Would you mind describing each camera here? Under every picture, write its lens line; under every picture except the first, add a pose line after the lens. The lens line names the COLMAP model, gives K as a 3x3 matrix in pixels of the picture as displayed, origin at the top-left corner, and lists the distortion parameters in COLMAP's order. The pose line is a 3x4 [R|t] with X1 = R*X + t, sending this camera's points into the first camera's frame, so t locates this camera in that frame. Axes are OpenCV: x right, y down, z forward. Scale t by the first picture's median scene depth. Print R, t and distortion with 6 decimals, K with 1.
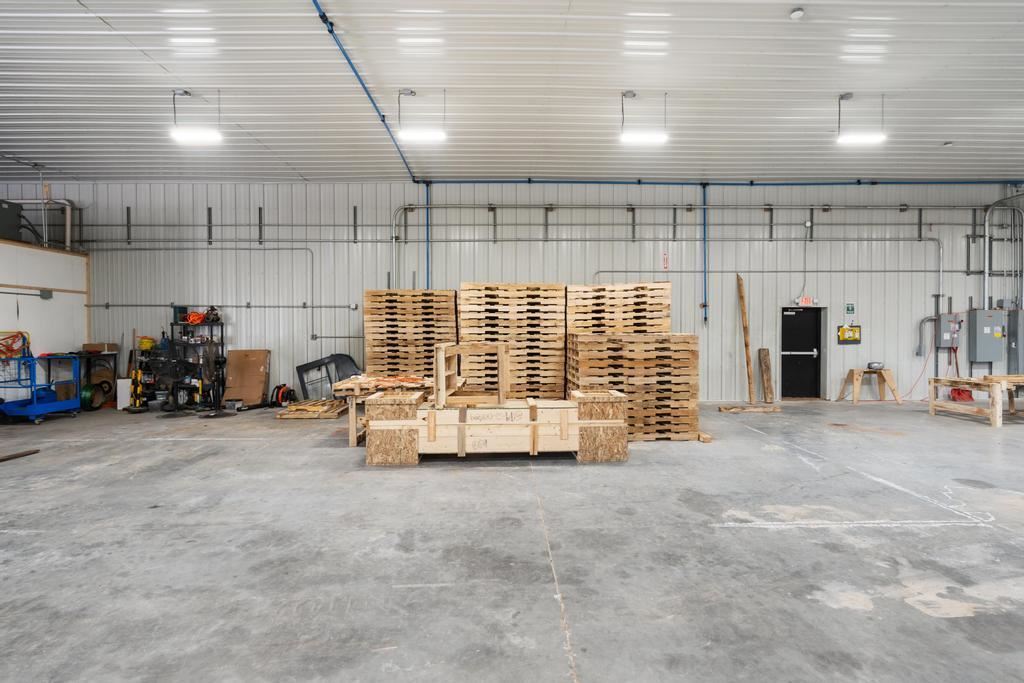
lens RADIAL K [[513.9, 0, 510.0], [0, 513.9, 334.2], [0, 0, 1]] dist [0.002838, 0.000503]
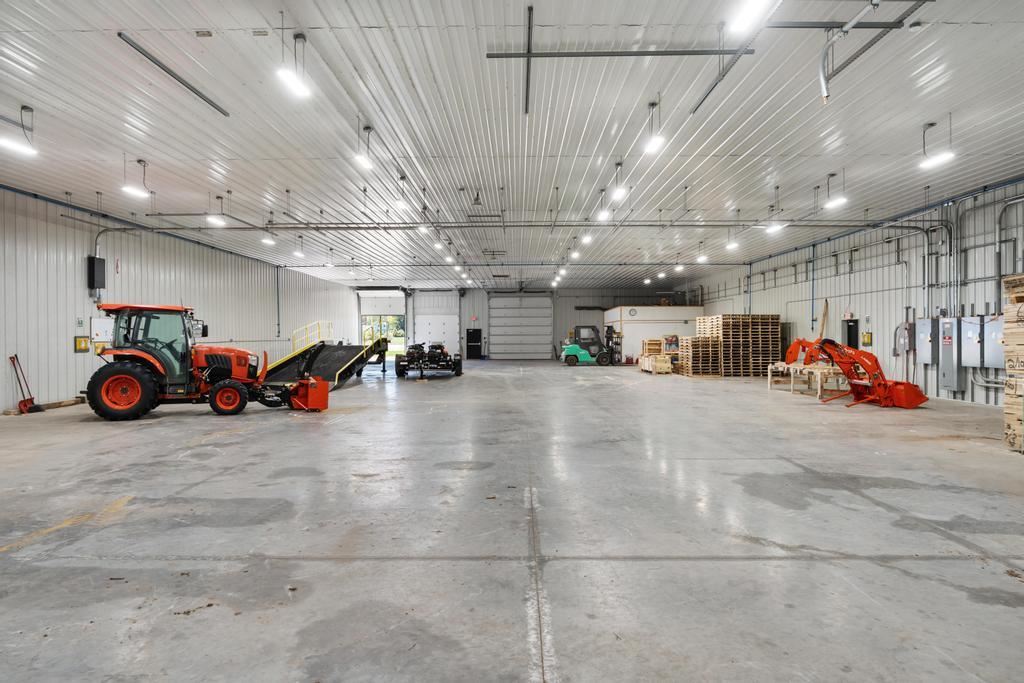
lens RADIAL K [[655.1, 0, 512.3], [0, 655.1, 339.7], [0, 0, 1]] dist [0.000442, 0.000101]
pose [[-0.022969, 0.009939, -0.999687, 2.933072], [-0.006802, 0.999926, 0.010098, -0.010120], [0.999713, 0.007032, -0.022899, 0.122218]]
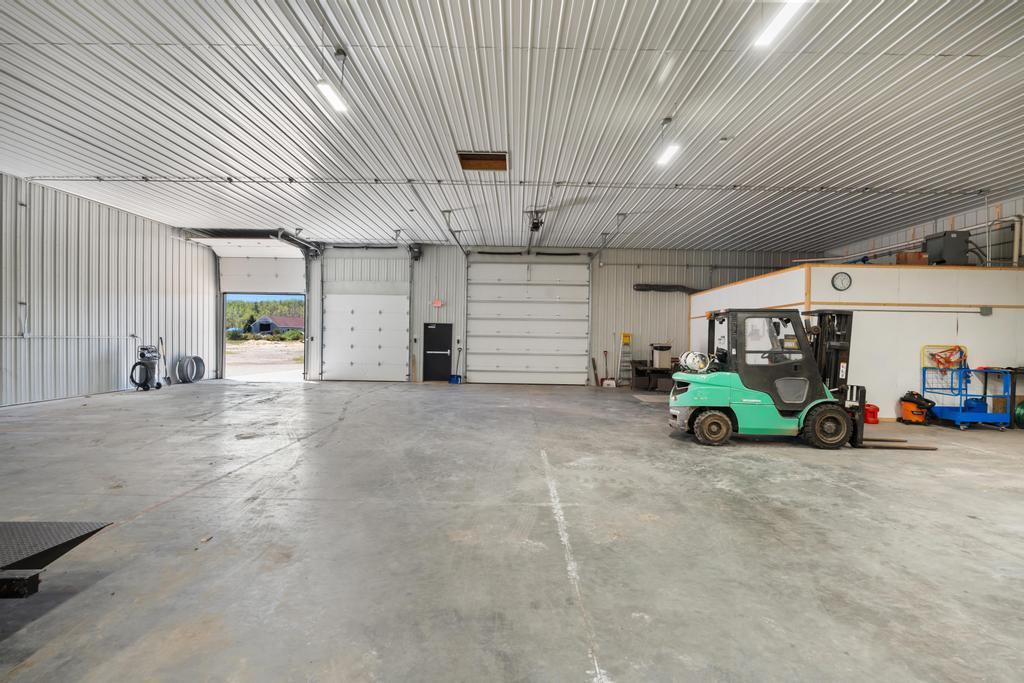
lens RADIAL K [[513.9, 0, 511.8], [0, 513.9, 341.7], [0, 0, 1]] dist [0.002838, 0.000503]
pose [[-0.019145, 0.010743, -0.999759, 0.187196], [-0.027539, 0.999557, 0.011268, 0.000034], [0.999437, 0.027748, -0.018841, 0.050303]]
